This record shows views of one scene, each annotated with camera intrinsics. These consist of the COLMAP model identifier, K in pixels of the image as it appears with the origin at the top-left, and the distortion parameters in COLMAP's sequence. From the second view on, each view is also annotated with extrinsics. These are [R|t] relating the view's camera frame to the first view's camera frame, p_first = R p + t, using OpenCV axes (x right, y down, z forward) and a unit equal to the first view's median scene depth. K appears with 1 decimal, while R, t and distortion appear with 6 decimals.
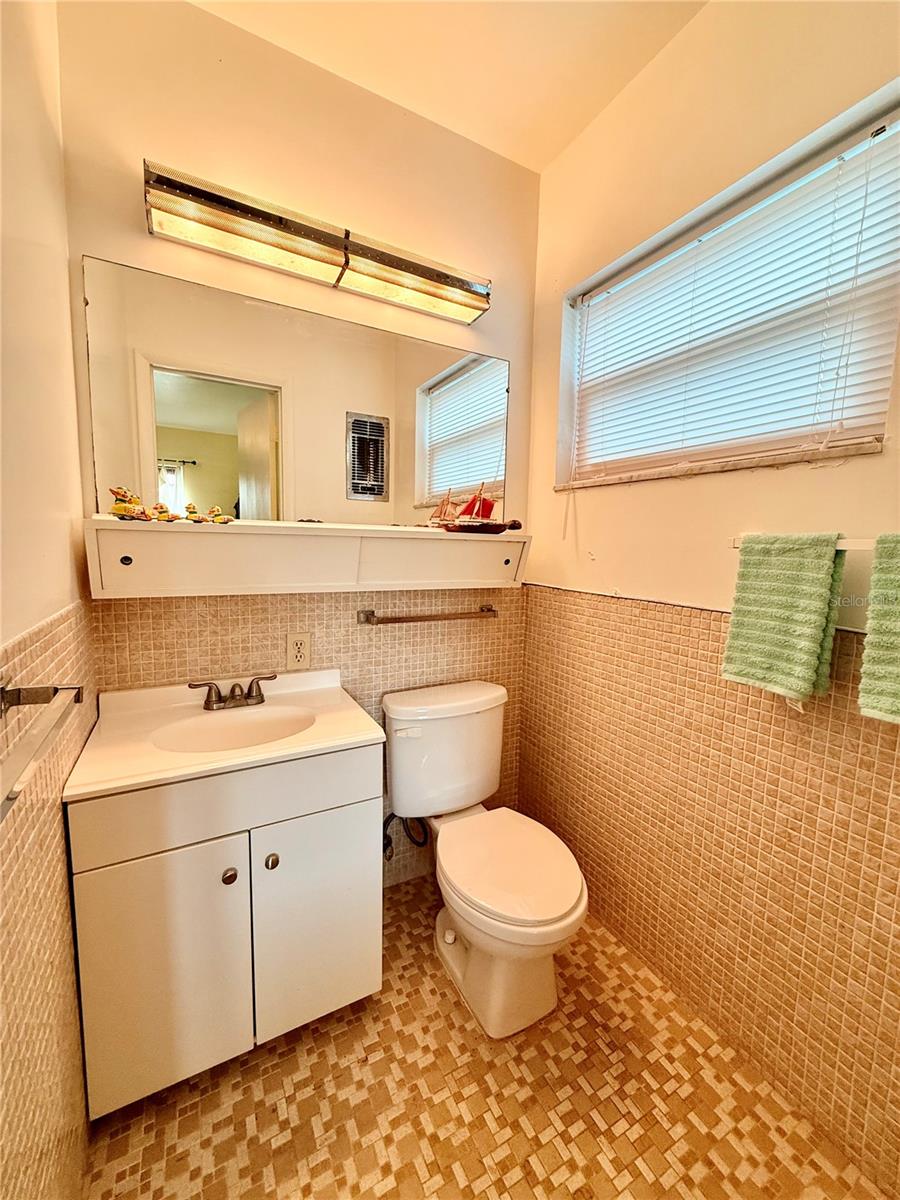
lens RADIAL K [[478.1, 0, 450.0], [0, 478.1, 600.0], [0, 0, 1]] dist [0.000072, 0.000052]
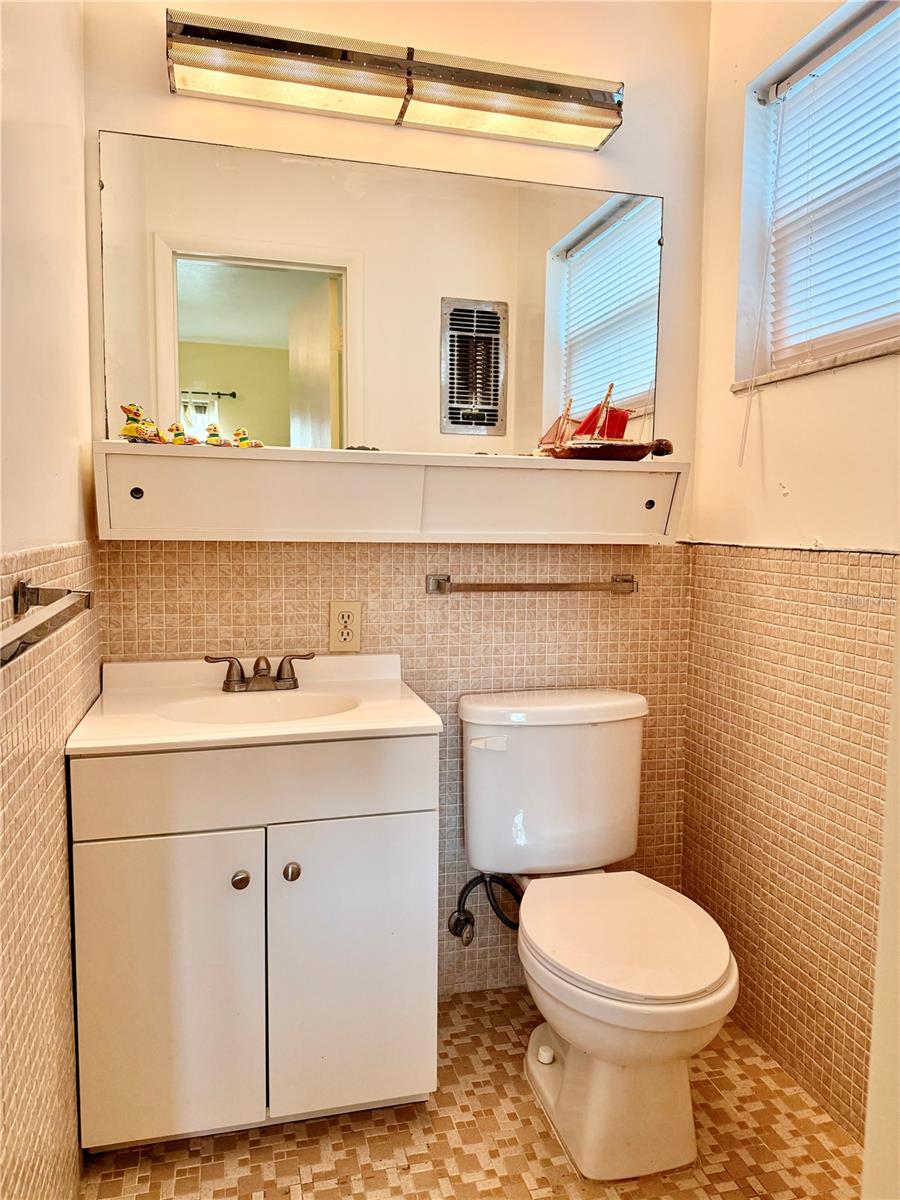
lens RADIAL K [[840.0, 0, 446.2], [0, 840.0, 609.2], [0, 0, 1]] dist [0.061355, -0.078245]
pose [[0.970030, 0.012987, -0.242637, 0.150446], [-0.018197, 0.999649, -0.019246, 0.105638], [0.242302, 0.023084, 0.969926, -0.215365]]
